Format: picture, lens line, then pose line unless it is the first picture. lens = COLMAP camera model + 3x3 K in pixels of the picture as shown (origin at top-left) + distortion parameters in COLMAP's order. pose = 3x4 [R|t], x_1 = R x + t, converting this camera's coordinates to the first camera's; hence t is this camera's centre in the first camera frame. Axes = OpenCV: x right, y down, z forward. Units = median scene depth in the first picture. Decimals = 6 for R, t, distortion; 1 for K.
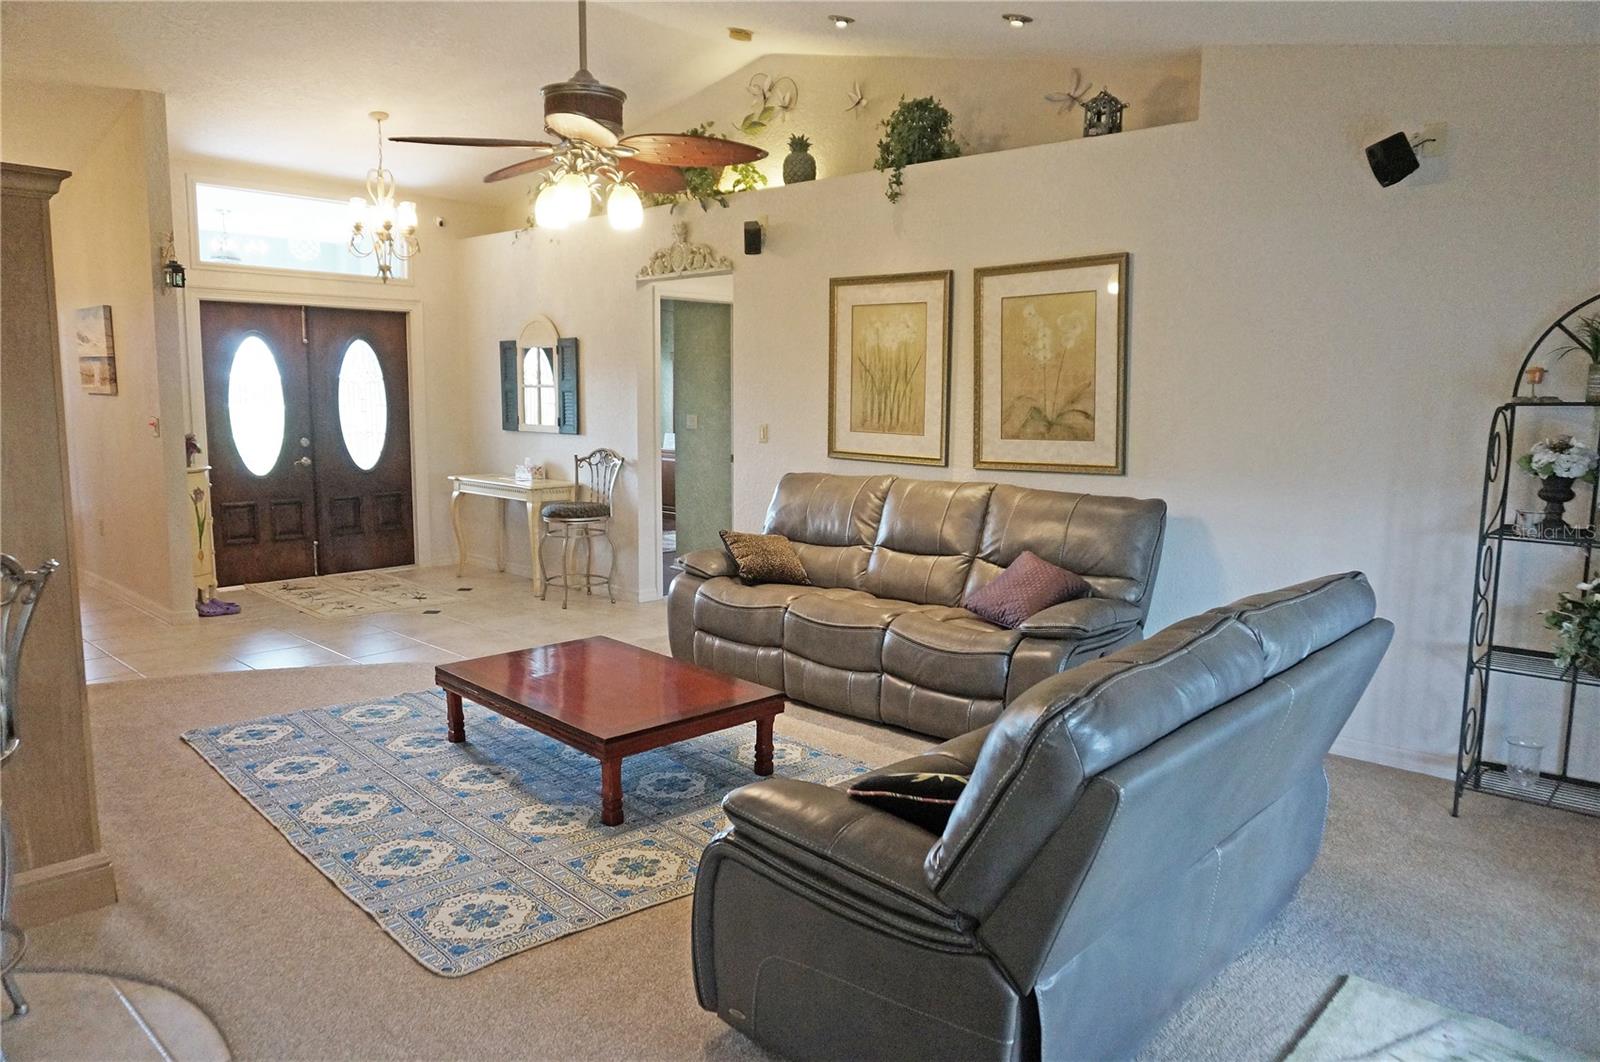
lens RADIAL K [[1061.1, 0, 797.6], [0, 1061.1, 544.4], [0, 0, 1]] dist [-0.056956, 0.035844]
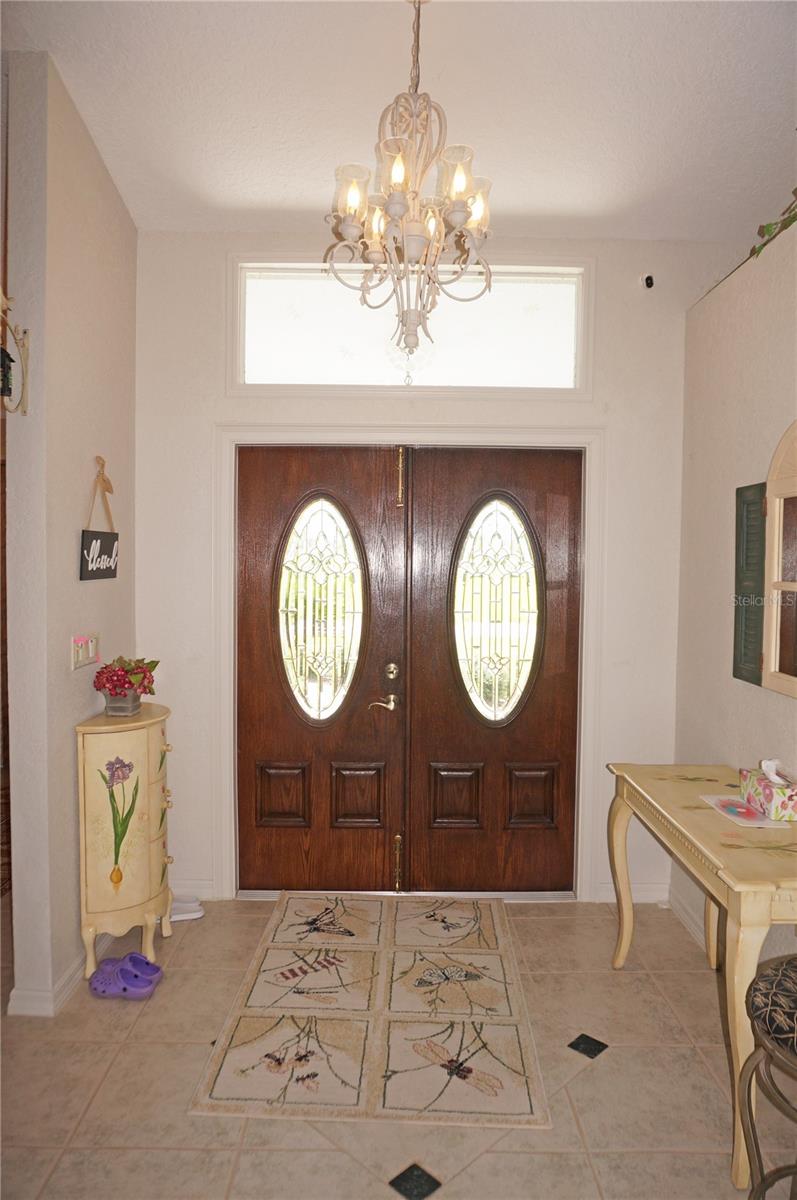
lens RADIAL K [[795.8, 0, 390.6], [0, 795.8, 595.2], [0, 0, 1]] dist [-0.056956, 0.035844]
pose [[0.680352, 0.024787, -0.732466, -0.191780], [-0.108430, 0.991833, -0.067151, -0.155389], [0.724820, 0.125108, 0.677484, 0.966441]]
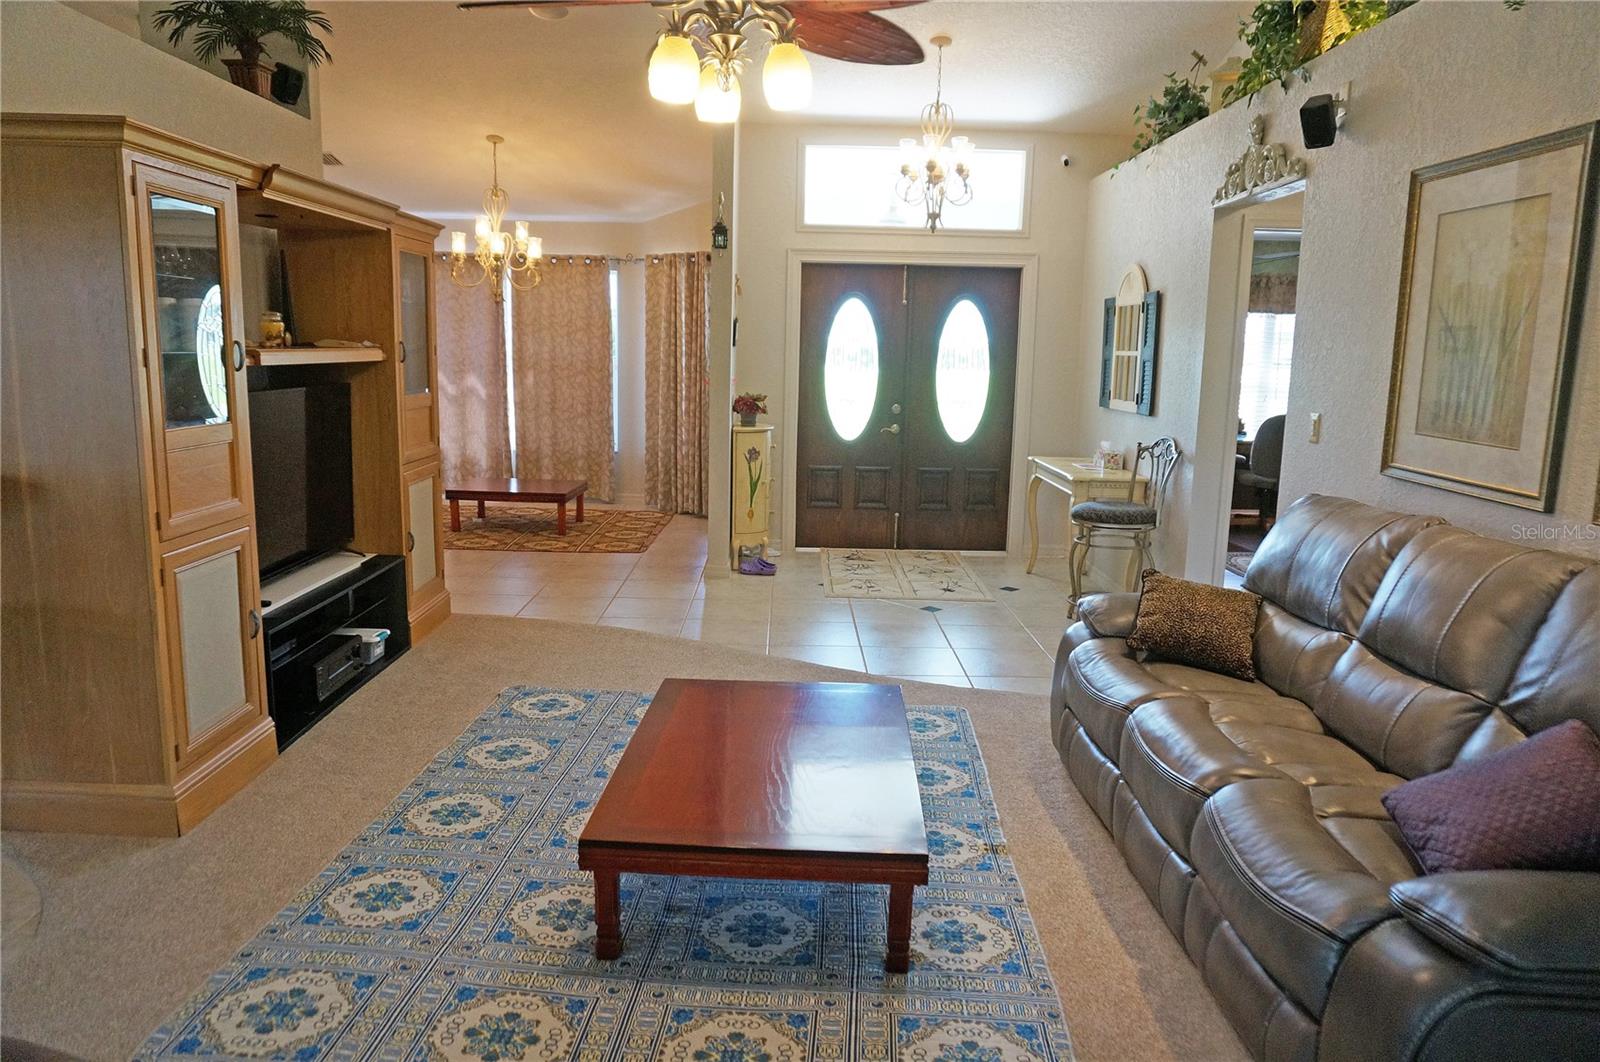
lens RADIAL K [[1061.1, 0, 797.6], [0, 1061.1, 544.4], [0, 0, 1]] dist [-0.056956, 0.035844]
pose [[0.682896, 0.137236, -0.717509, 0.252490], [-0.119286, 0.989961, 0.075816, -0.052836], [0.720711, 0.033814, 0.692410, 0.382800]]
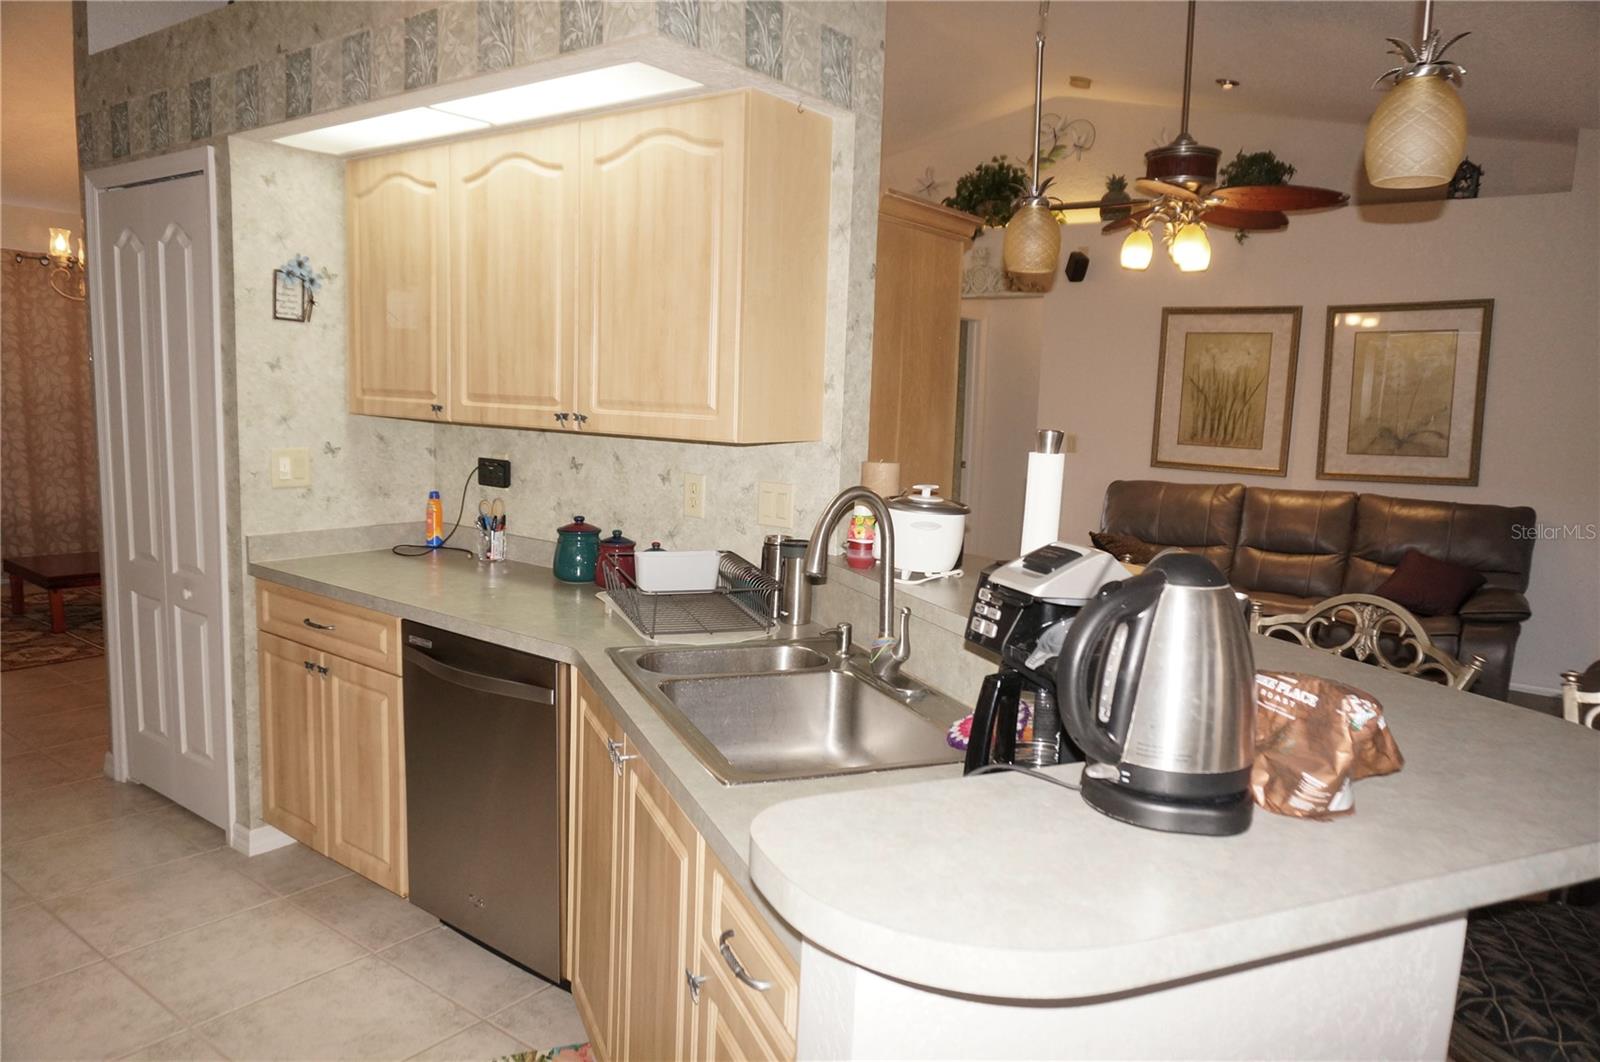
lens RADIAL K [[1061.1, 0, 797.6], [0, 1061.1, 544.4], [0, 0, 1]] dist [-0.056956, 0.035844]
pose [[0.993448, 0.003813, 0.114225, -0.505353], [-0.003252, 0.999982, -0.005102, 0.006544], [-0.114242, 0.004697, 0.993442, -0.064367]]
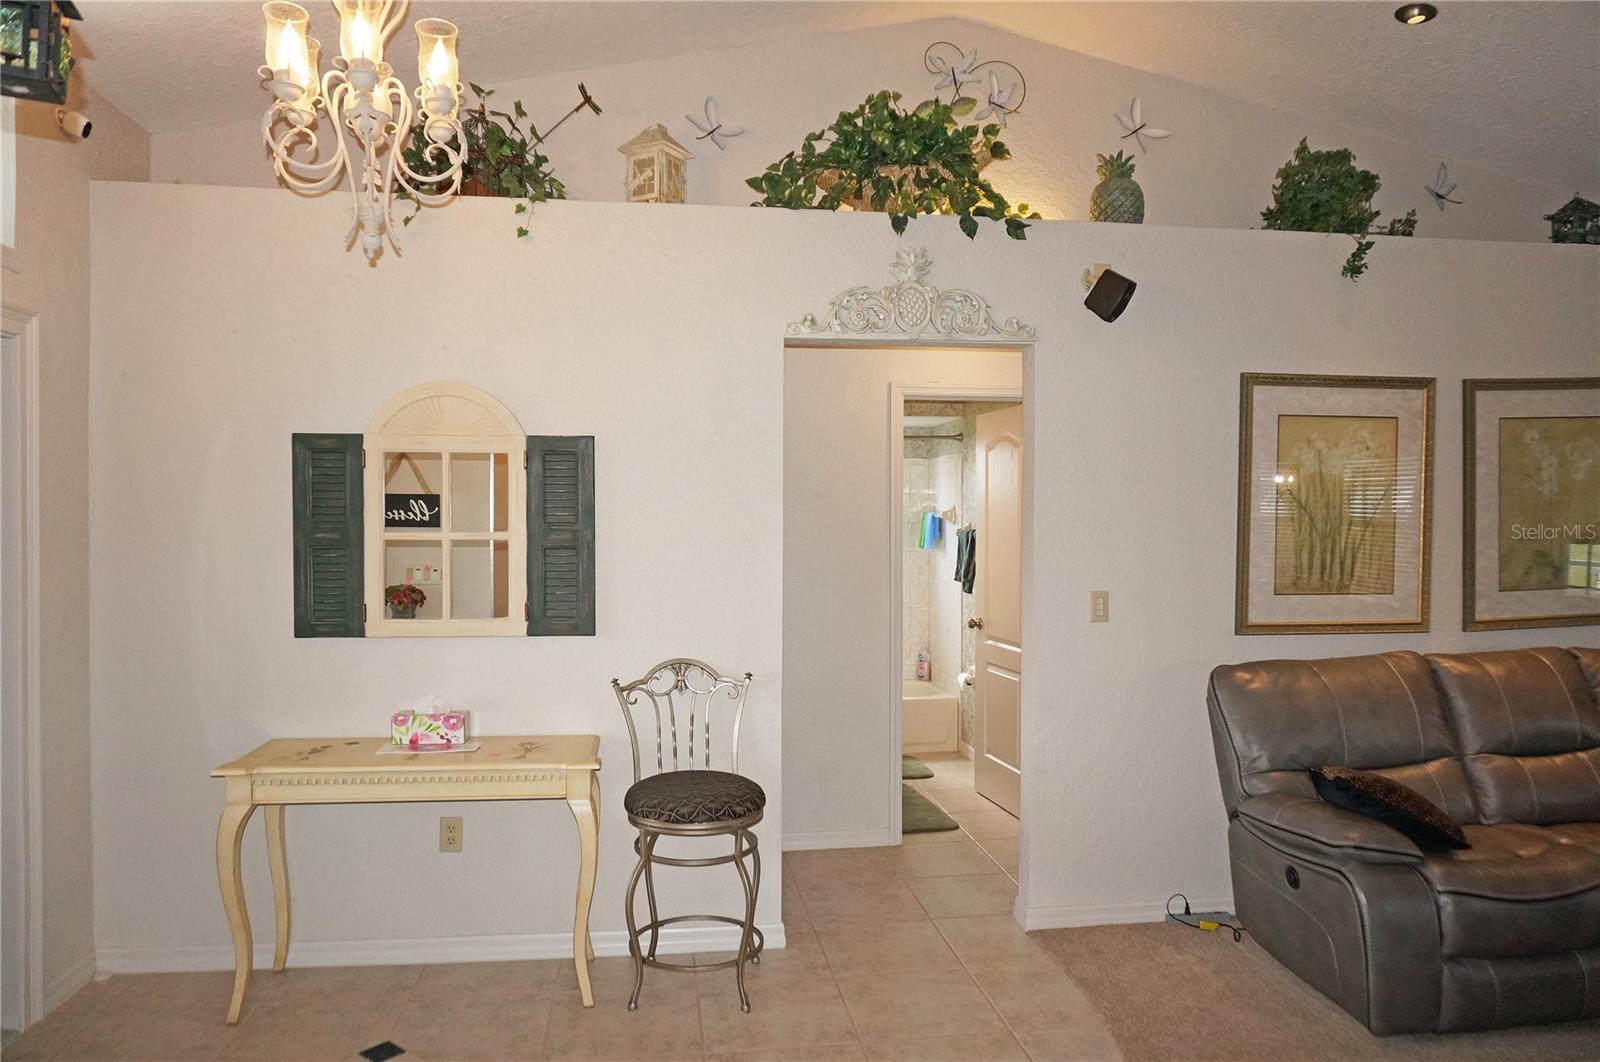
lens RADIAL K [[1082.7, 0, 808.1], [0, 1082.7, 530.5], [0, 0, 1]] dist [-0.017698, 0.001990]
pose [[0.626937, -0.026898, 0.778605, -0.725059], [0.124172, 0.990078, -0.065781, -0.148038], [-0.769111, 0.137922, 0.624057, 0.838481]]
